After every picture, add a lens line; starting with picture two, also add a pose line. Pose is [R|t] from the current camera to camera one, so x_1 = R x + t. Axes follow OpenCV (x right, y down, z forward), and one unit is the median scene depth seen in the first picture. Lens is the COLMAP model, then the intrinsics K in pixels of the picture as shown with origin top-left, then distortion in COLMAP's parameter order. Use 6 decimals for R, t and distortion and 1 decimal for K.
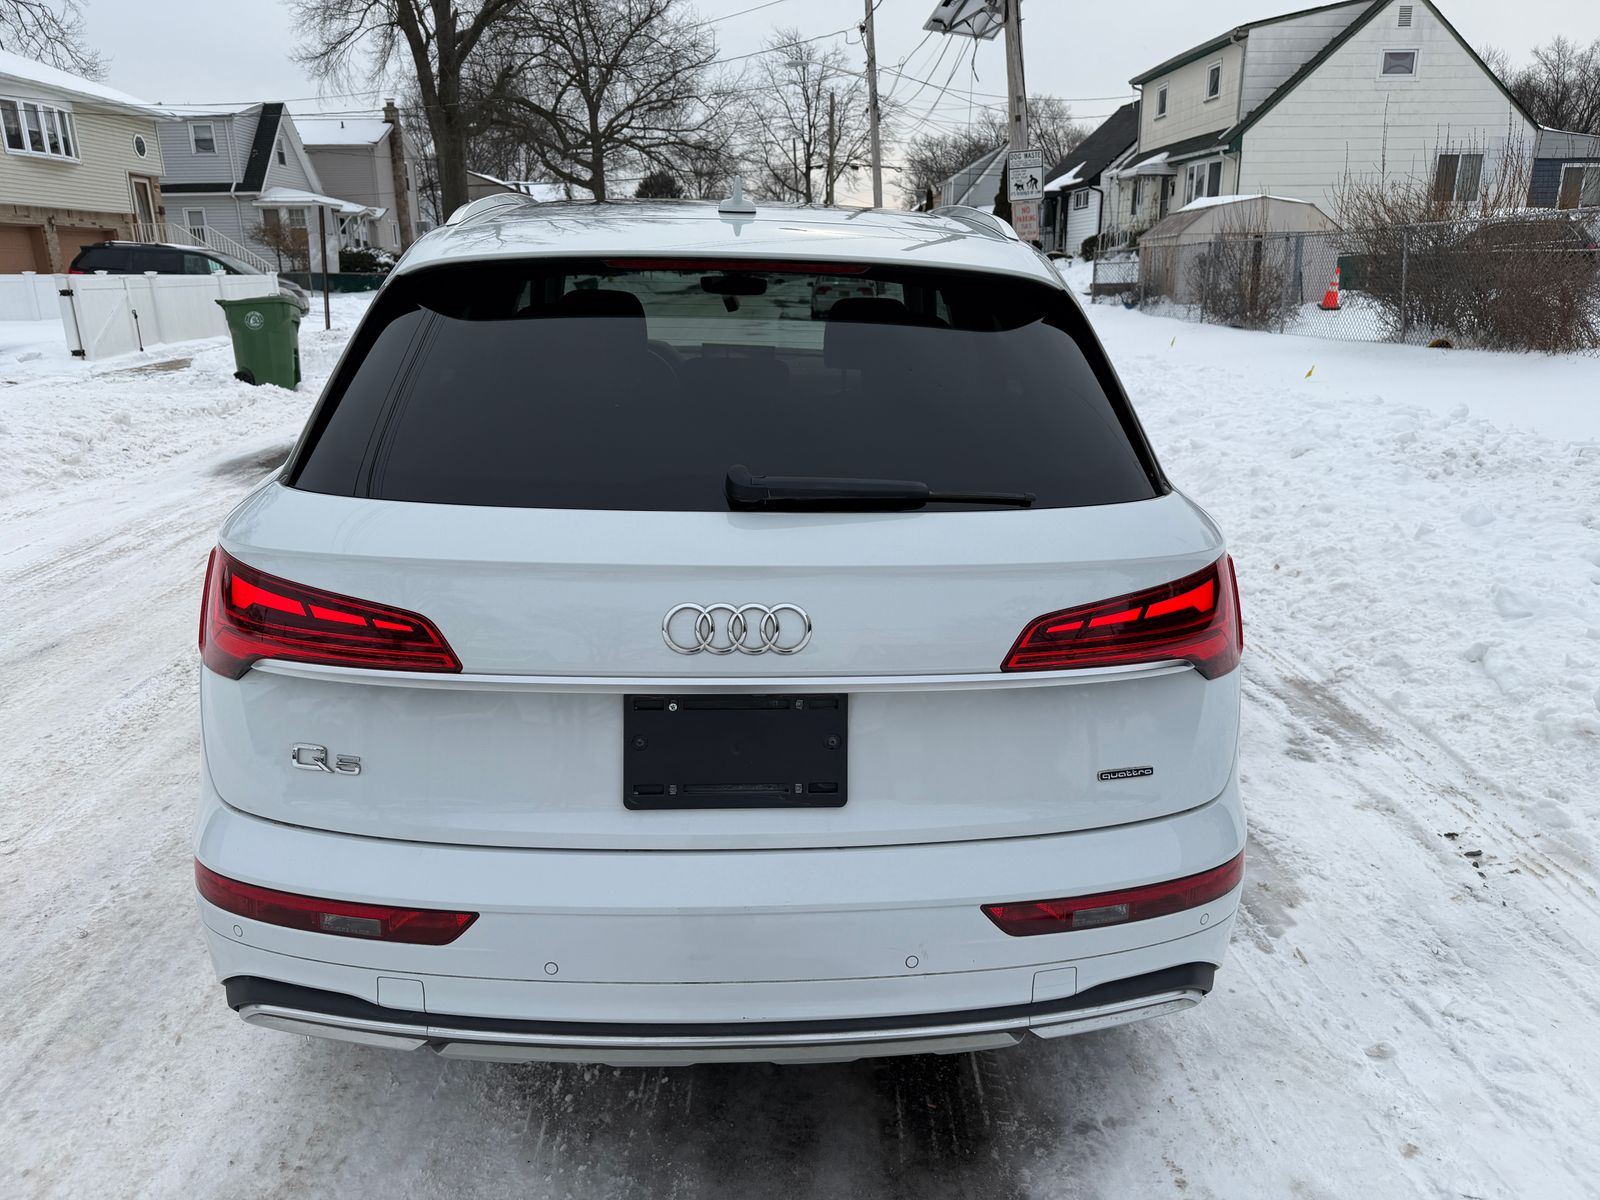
lens RADIAL K [[1133.8, 0, 801.8], [0, 1133.8, 606.4], [0, 0, 1]] dist [0.028599, -0.030458]
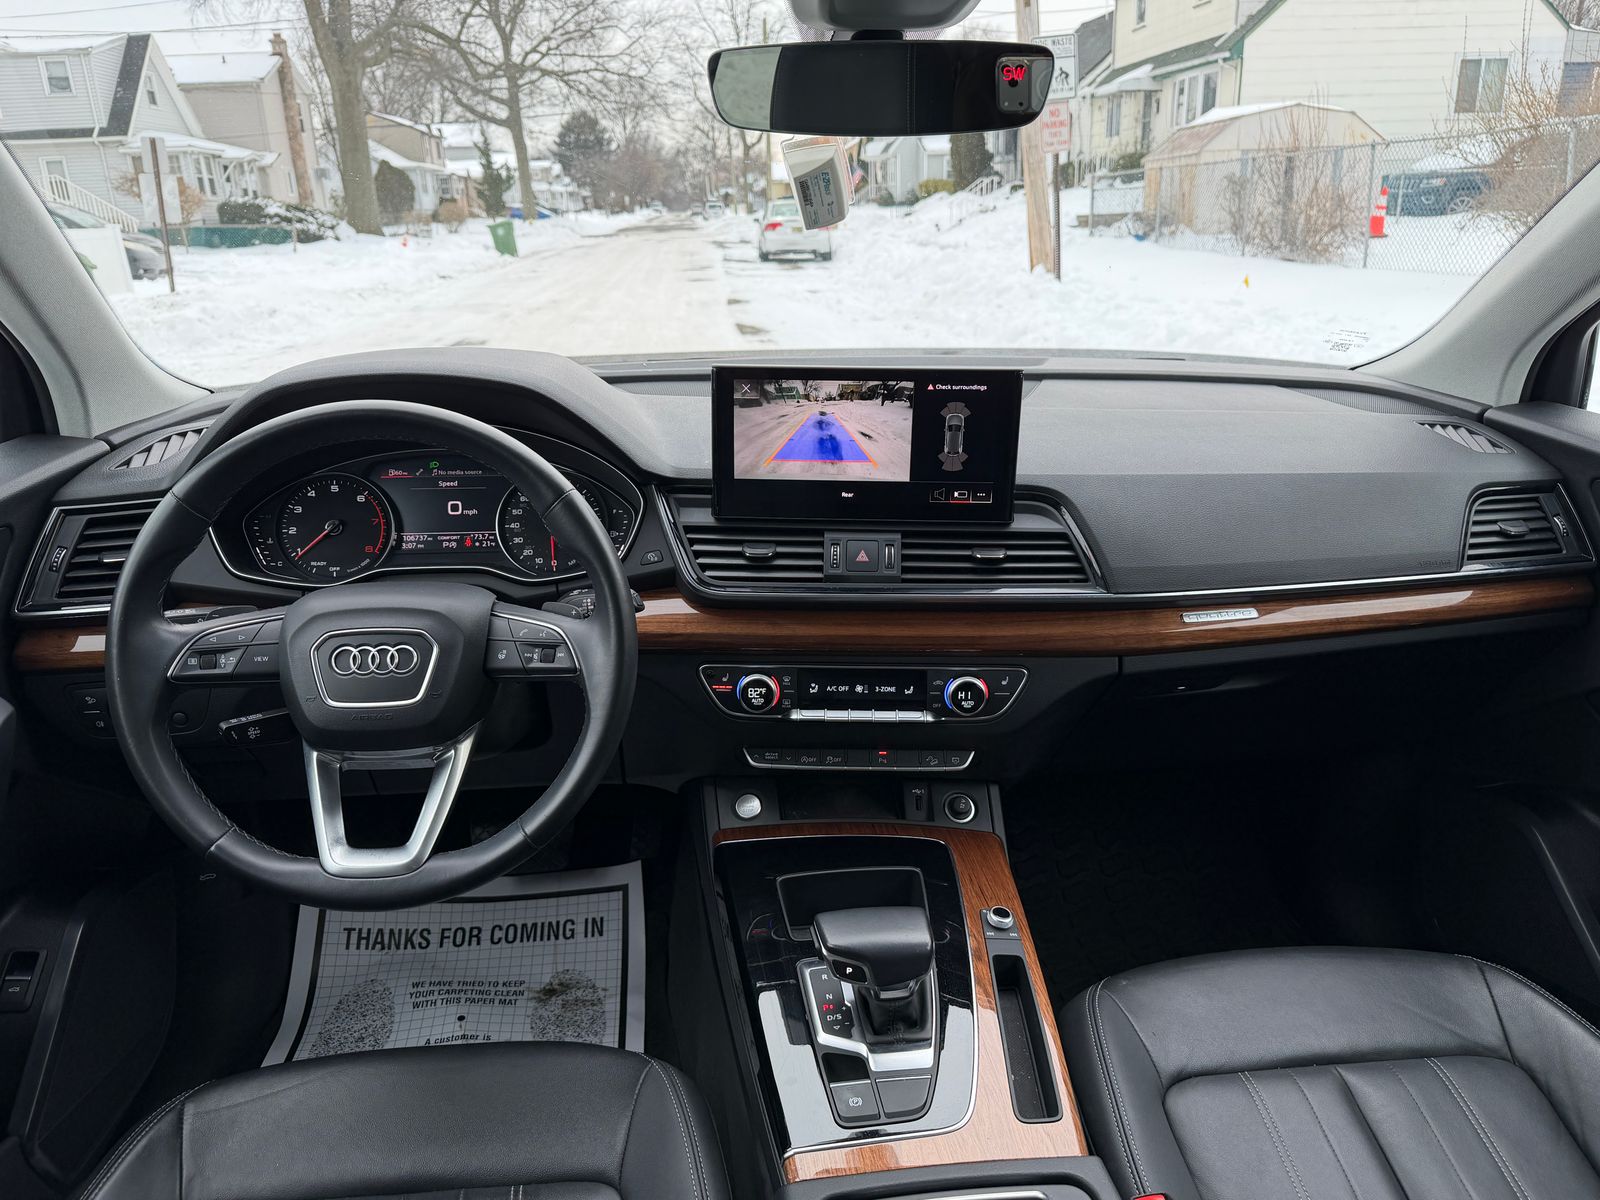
lens RADIAL K [[1133.8, 0, 791.7], [0, 1133.8, 591.5], [0, 0, 1]] dist [0.028599, -0.030458]
pose [[0.998481, -0.038450, 0.039472, -0.008672], [0.037098, 0.998718, 0.034444, -0.021147], [-0.040746, -0.032927, 0.998627, 0.081291]]
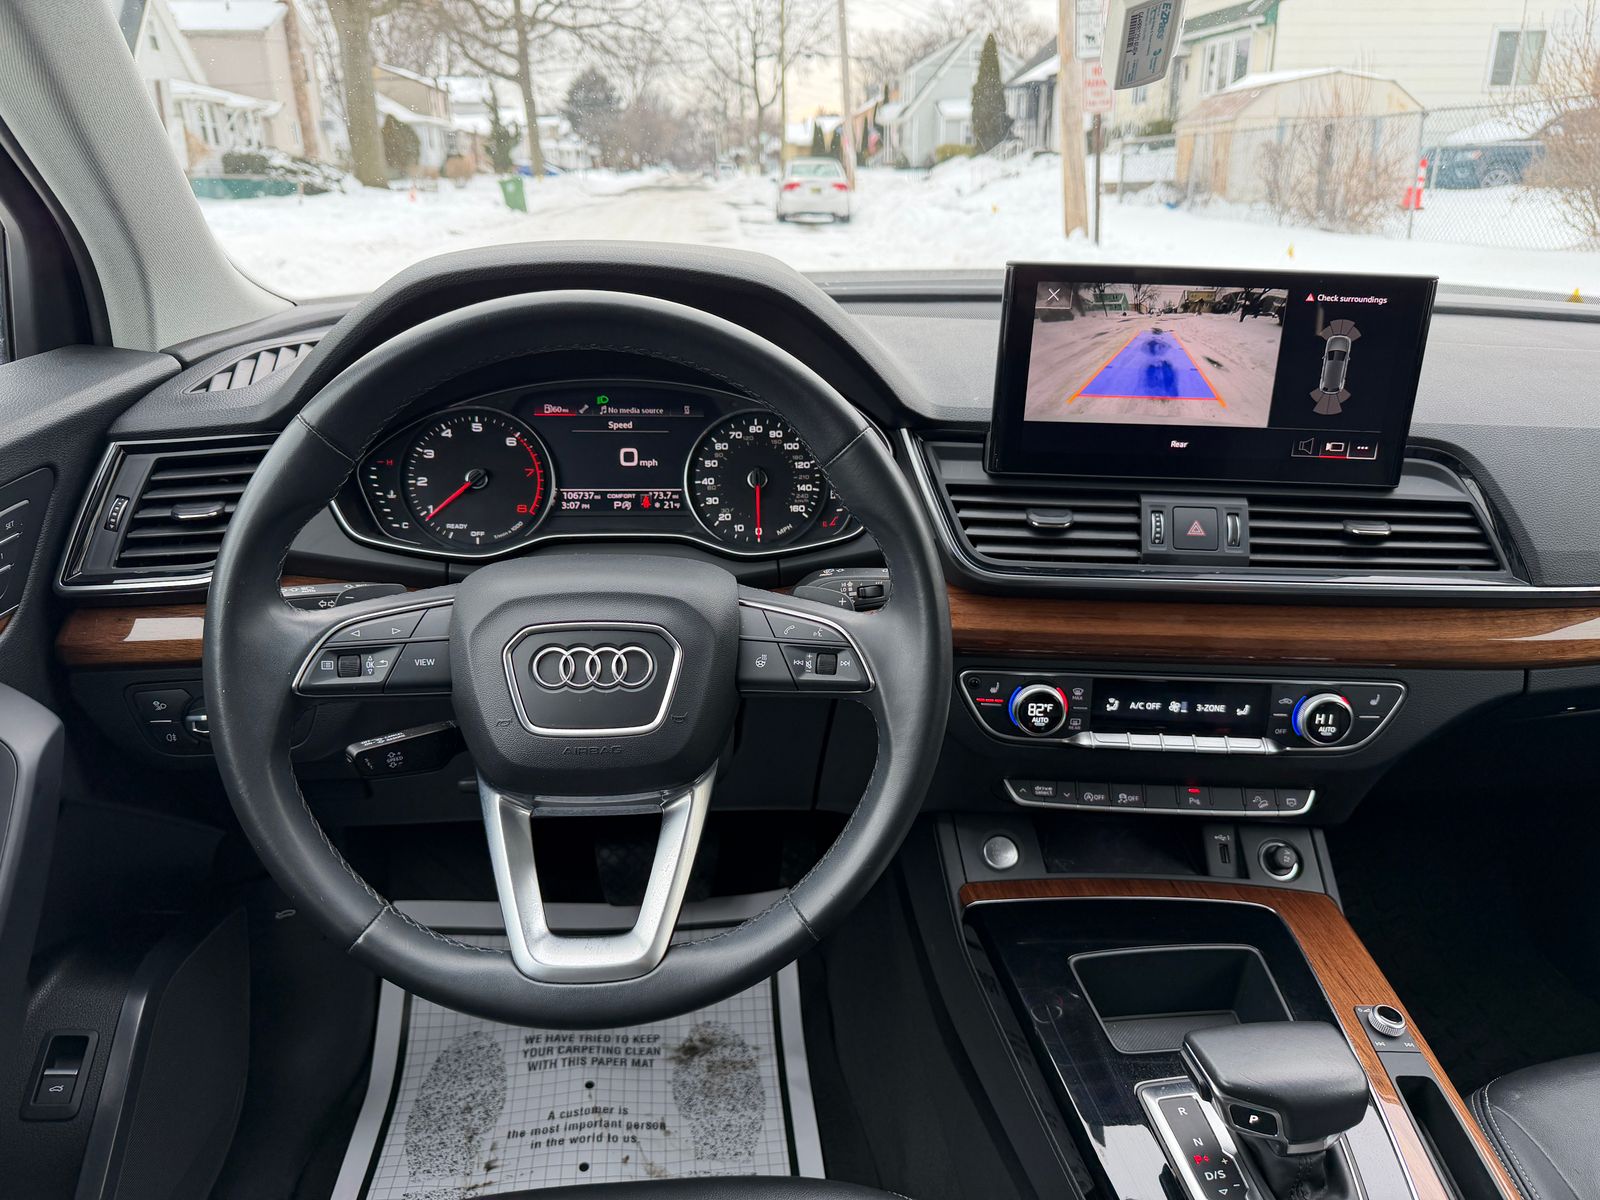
lens RADIAL K [[1133.8, 0, 797.8], [0, 1133.8, 595.6], [0, 0, 1]] dist [0.028599, -0.030458]
pose [[0.998844, -0.020928, 0.043275, -0.014142], [0.018097, 0.997734, 0.064805, -0.021273], [-0.044533, -0.063947, 0.996959, 0.088865]]
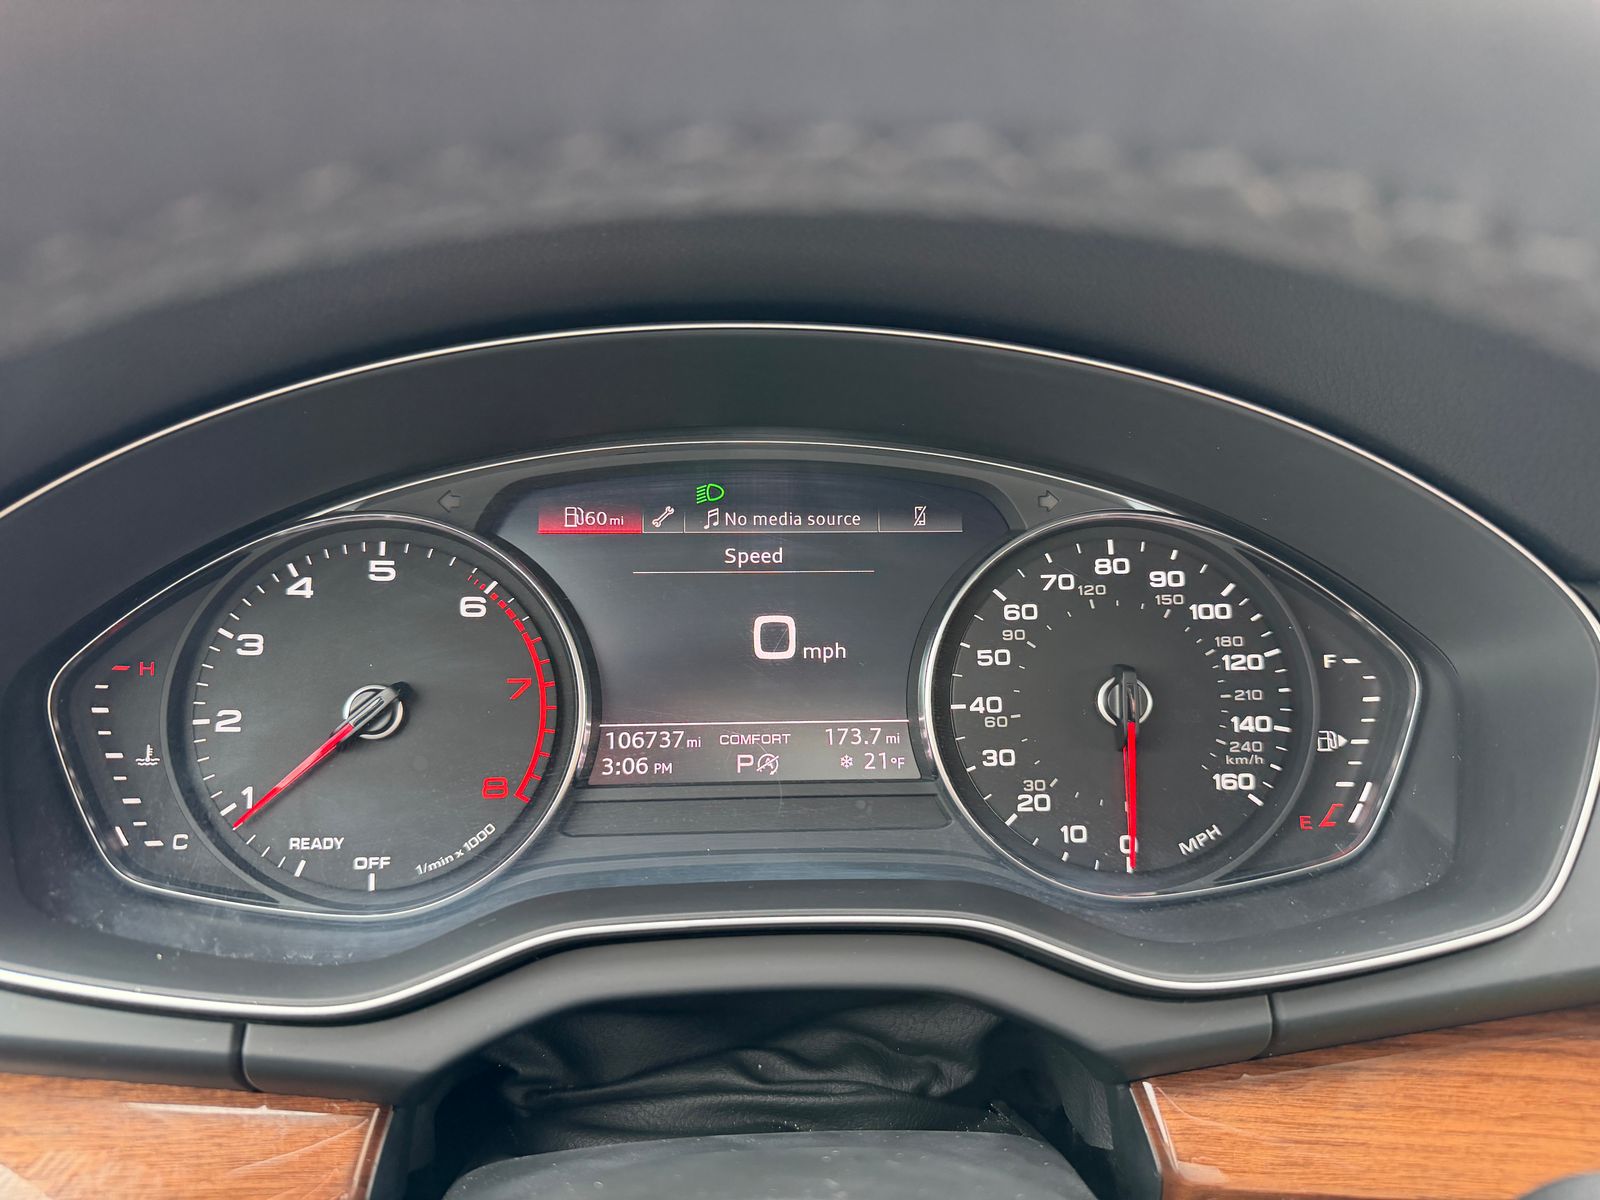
lens RADIAL K [[1133.8, 0, 769.7], [0, 1133.8, 586.6], [0, 0, 1]] dist [0.028599, -0.030458]
pose [[0.999067, -0.020458, -0.038040, -0.016276], [0.020012, 0.999727, -0.012061, -0.023009], [0.038276, 0.011289, 0.999203, 0.103682]]
